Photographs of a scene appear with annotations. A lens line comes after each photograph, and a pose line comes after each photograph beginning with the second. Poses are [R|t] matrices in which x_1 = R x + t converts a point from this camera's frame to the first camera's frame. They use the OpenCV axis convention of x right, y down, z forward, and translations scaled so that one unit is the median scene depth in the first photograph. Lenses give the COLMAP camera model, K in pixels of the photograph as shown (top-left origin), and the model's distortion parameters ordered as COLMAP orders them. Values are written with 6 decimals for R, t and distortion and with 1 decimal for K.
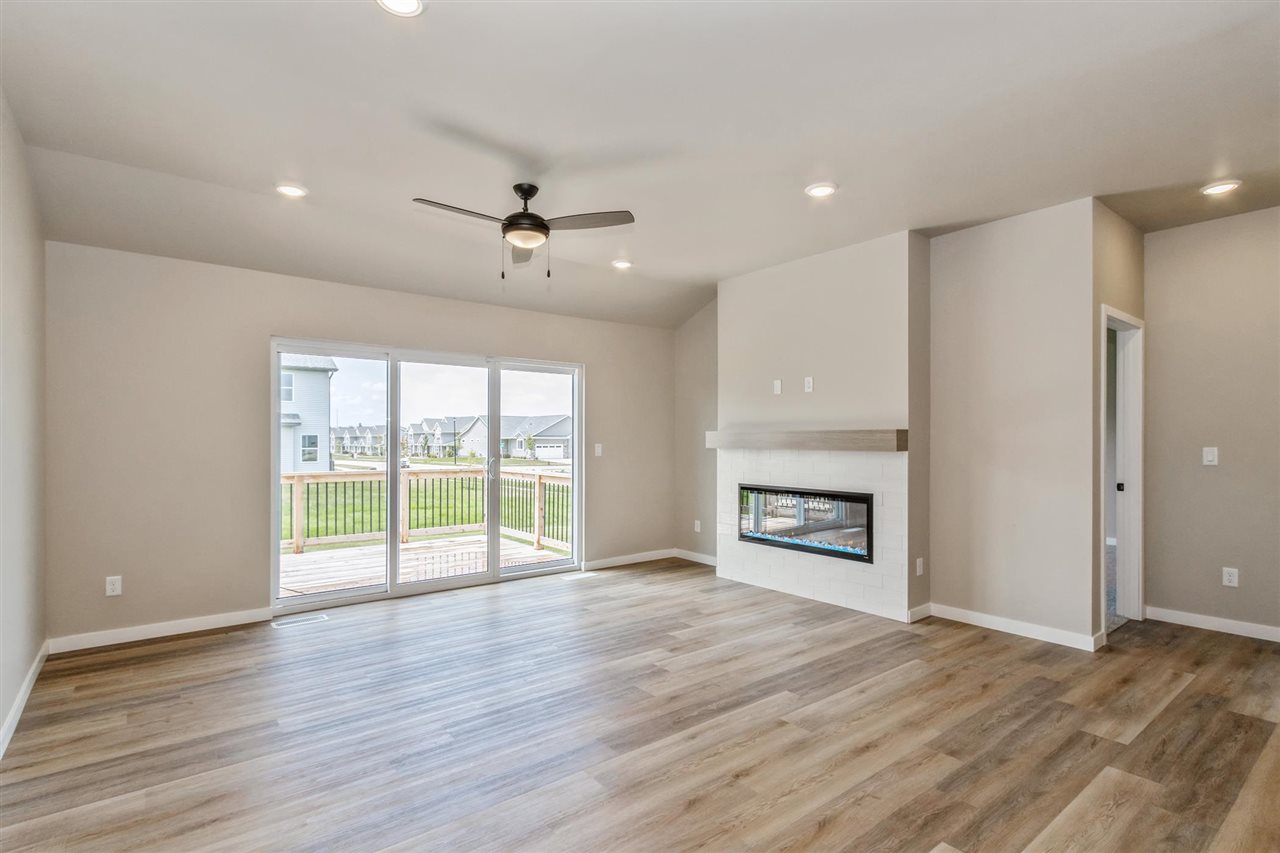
lens RADIAL K [[634.2, 0, 642.1], [0, 634.2, 433.2], [0, 0, 1]] dist [0.005780, -0.004713]
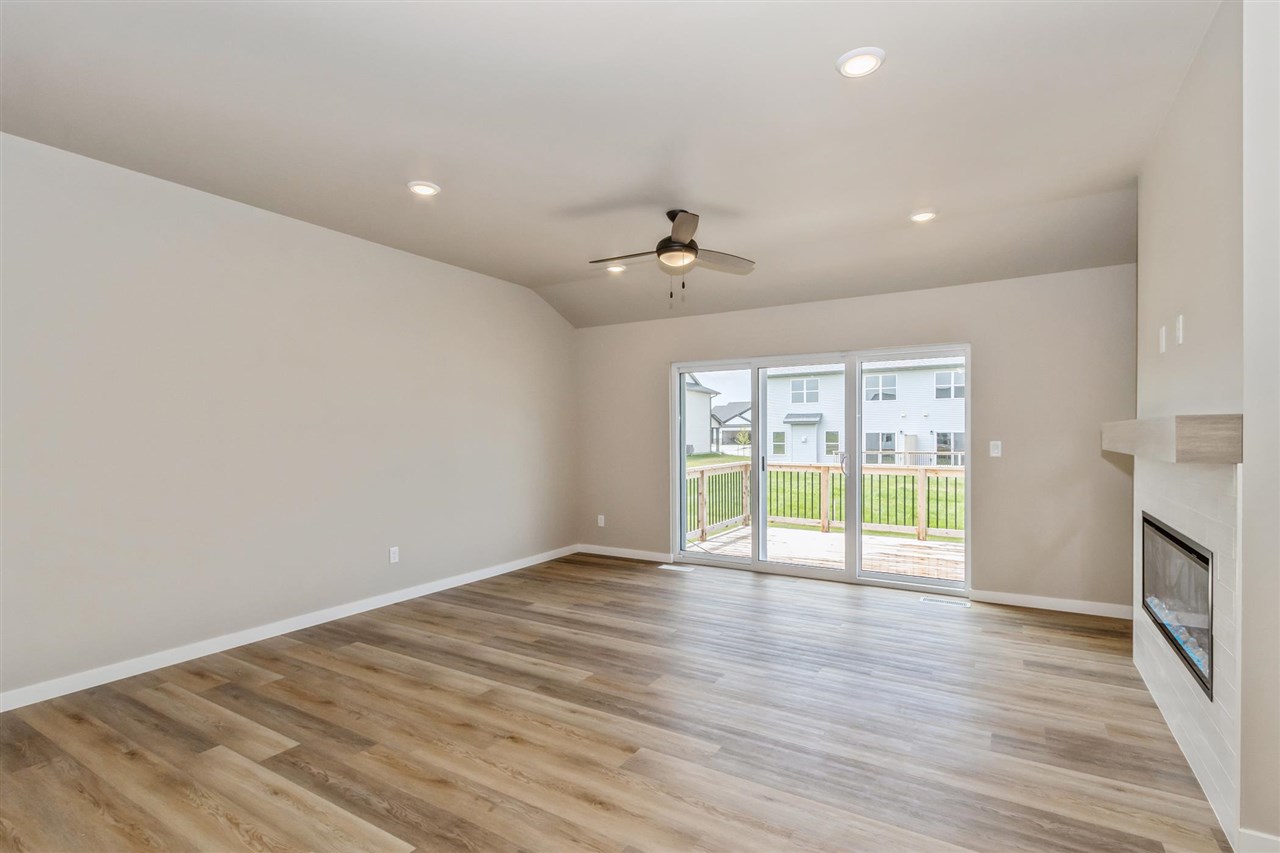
lens RADIAL K [[611.7, 0, 624.6], [0, 611.7, 439.3], [0, 0, 1]] dist [0.005041, -0.001501]
pose [[0.325033, 0.004842, -0.945690, 0.643573], [0.011681, 0.999890, 0.009134, 0.002860], [0.945631, -0.014016, 0.324941, 0.440007]]
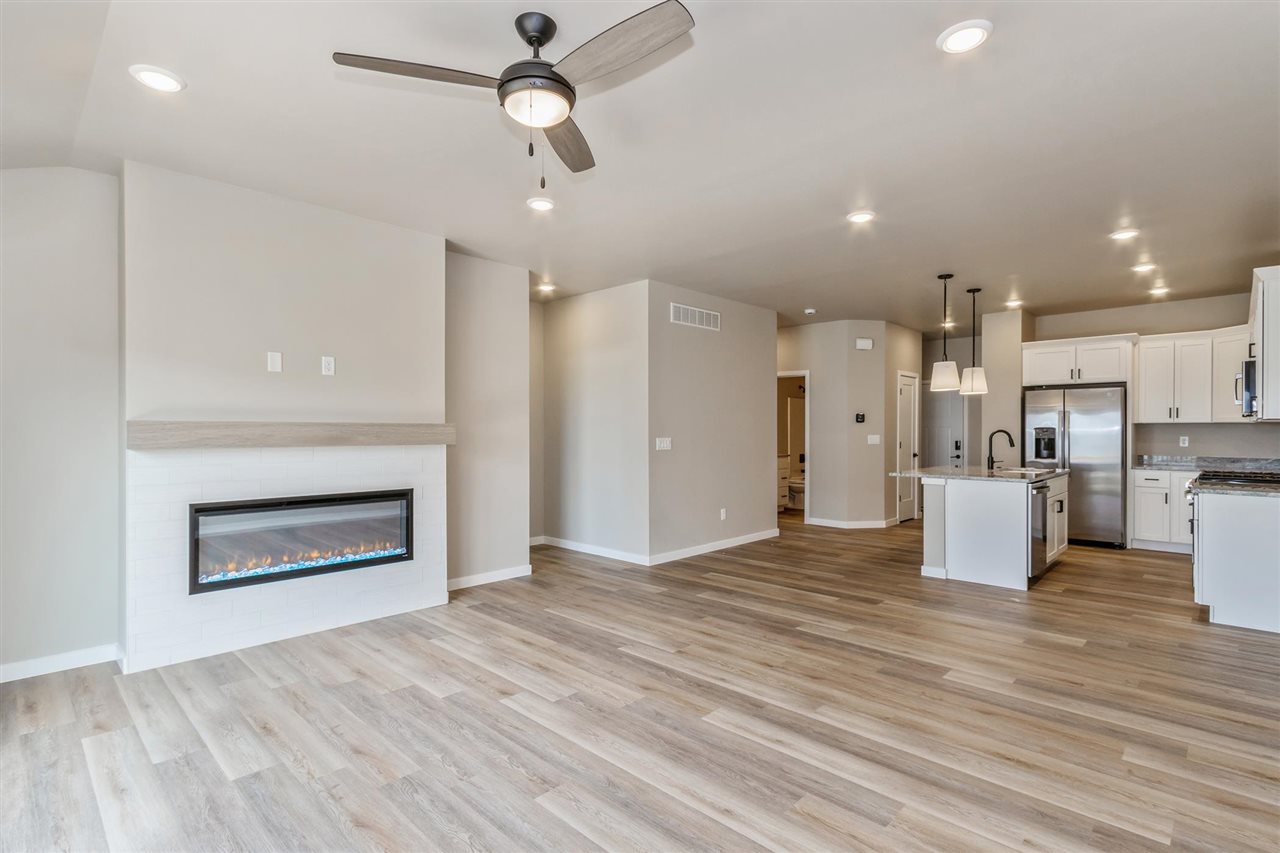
lens RADIAL K [[611.7, 0, 637.1], [0, 611.7, 431.2], [0, 0, 1]] dist [0.005041, -0.001501]
pose [[-0.134699, -0.000009, 0.990887, -0.619561], [-0.006305, 0.999980, -0.000848, 0.004811], [-0.990866, -0.006362, -0.134696, 0.776612]]
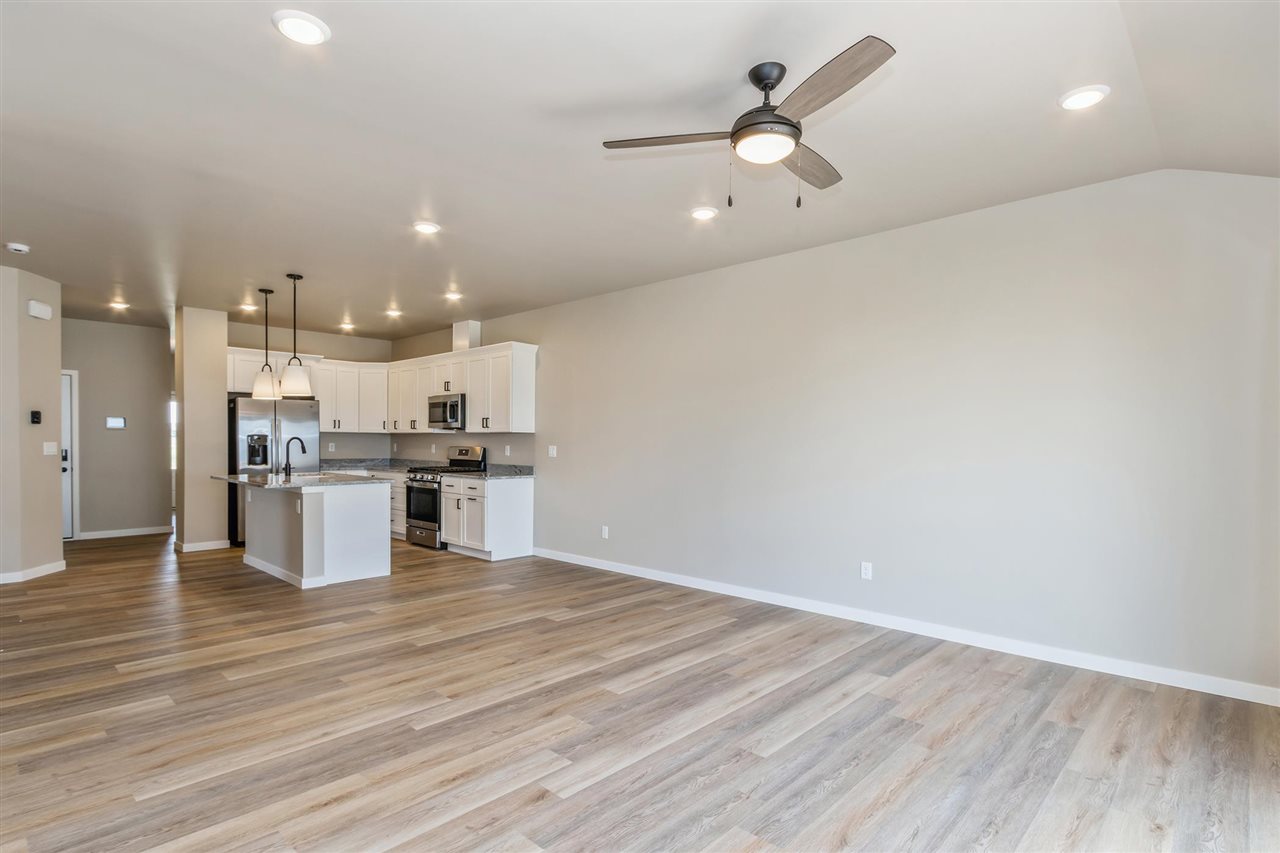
lens RADIAL K [[634.2, 0, 640.6], [0, 634.2, 454.0], [0, 0, 1]] dist [0.005780, -0.004713]
pose [[-0.989659, -0.003726, -0.143395, 0.035440], [-0.005529, 0.999911, 0.012180, 0.012059], [0.143337, 0.012847, -0.989591, 1.317149]]
